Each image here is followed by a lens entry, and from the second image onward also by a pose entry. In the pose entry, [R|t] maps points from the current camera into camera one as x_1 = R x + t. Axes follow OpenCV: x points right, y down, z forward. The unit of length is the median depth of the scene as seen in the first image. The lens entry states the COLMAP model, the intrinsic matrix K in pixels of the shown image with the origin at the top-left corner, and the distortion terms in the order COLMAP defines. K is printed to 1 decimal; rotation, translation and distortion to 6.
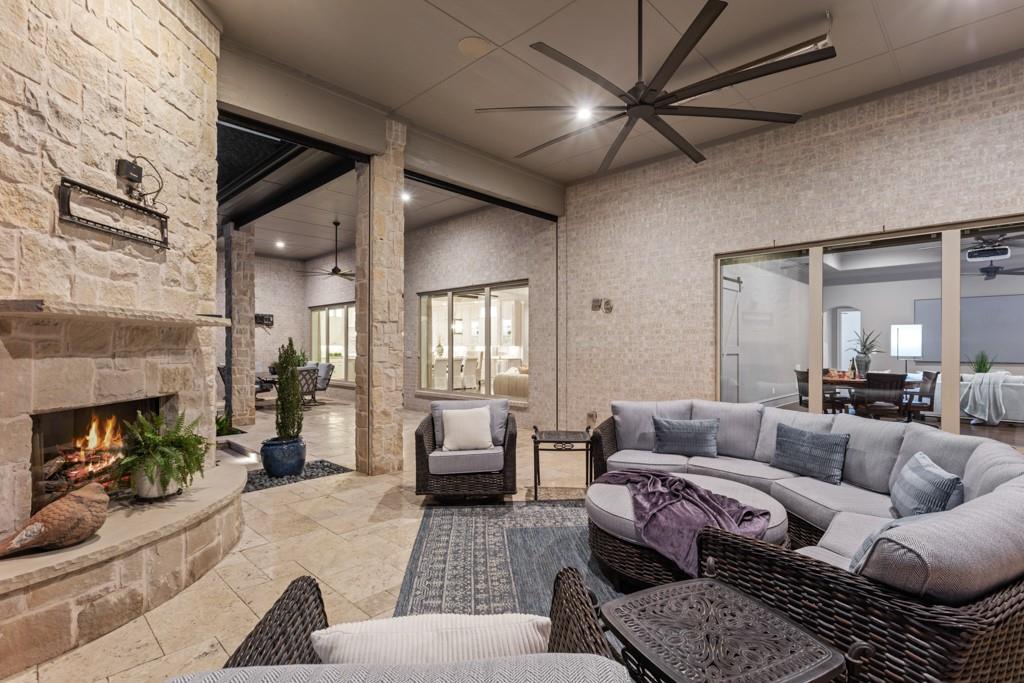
lens RADIAL K [[496.6, 0, 512.3], [0, 496.6, 355.4], [0, 0, 1]] dist [0.002200, 0.001203]
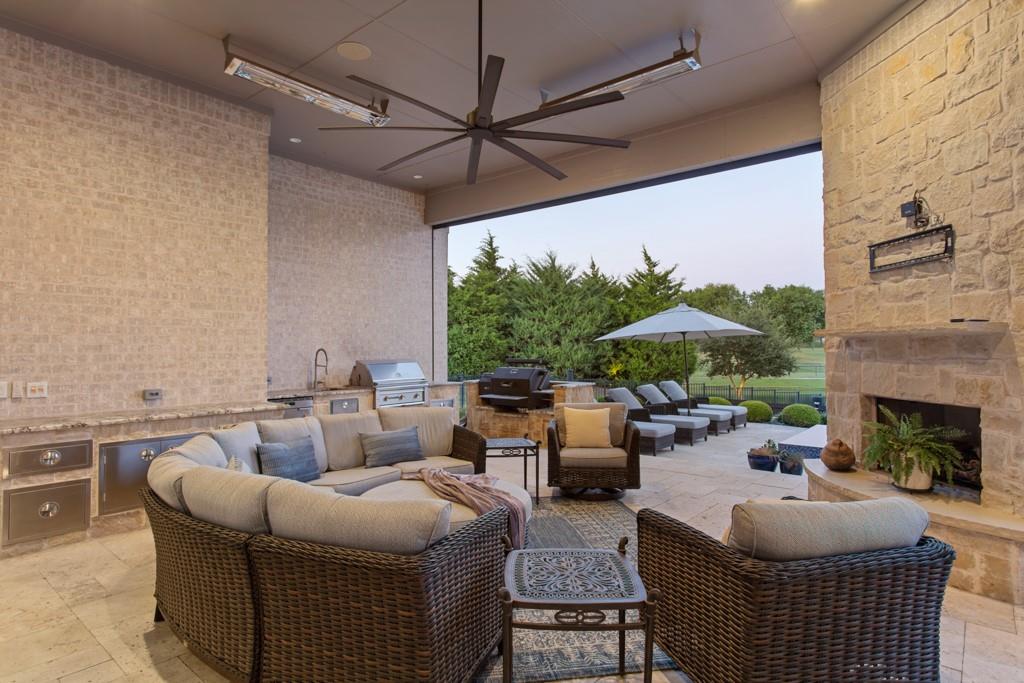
lens RADIAL K [[550.4, 0, 512.0], [0, 550.4, 341.5], [0, 0, 1]] dist [0.000062, 0.000123]
pose [[-0.997233, -0.000991, -0.074333, 0.278351], [-0.001076, 0.999999, 0.001100, -0.049133], [0.074332, 0.001177, -0.997233, 2.172939]]
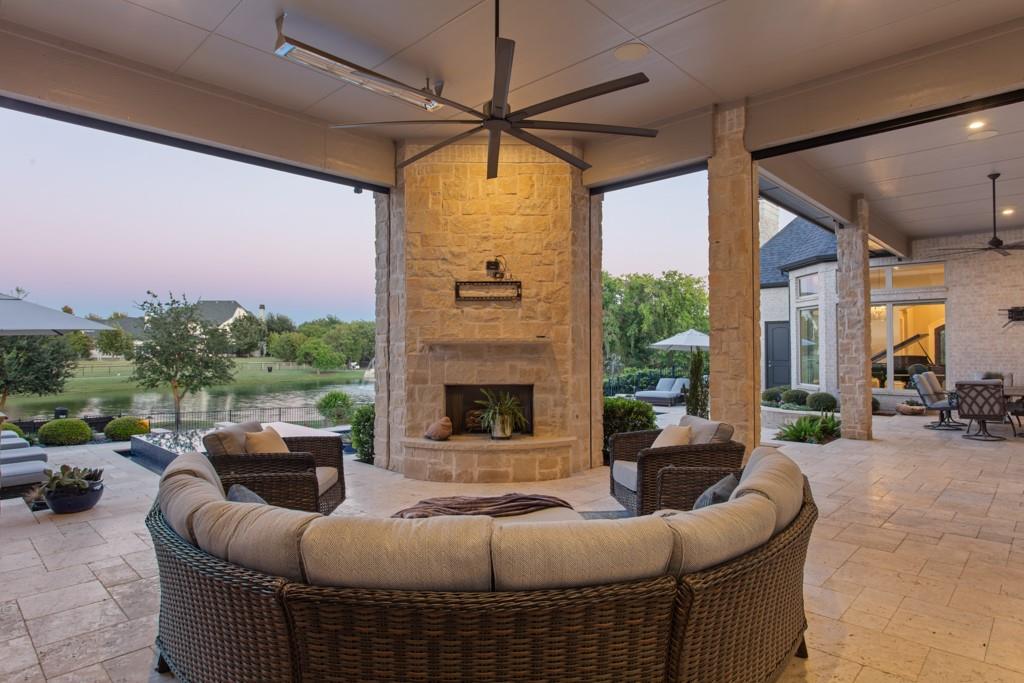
lens RADIAL K [[574.2, 0, 512.0], [0, 574.2, 341.5], [0, 0, 1]] dist [-0.005437, 0.002226]
pose [[0.005127, -0.013710, -0.999893, 1.413651], [-0.012894, 0.999822, -0.013775, -0.042772], [0.999904, 0.012963, 0.004949, 1.029977]]
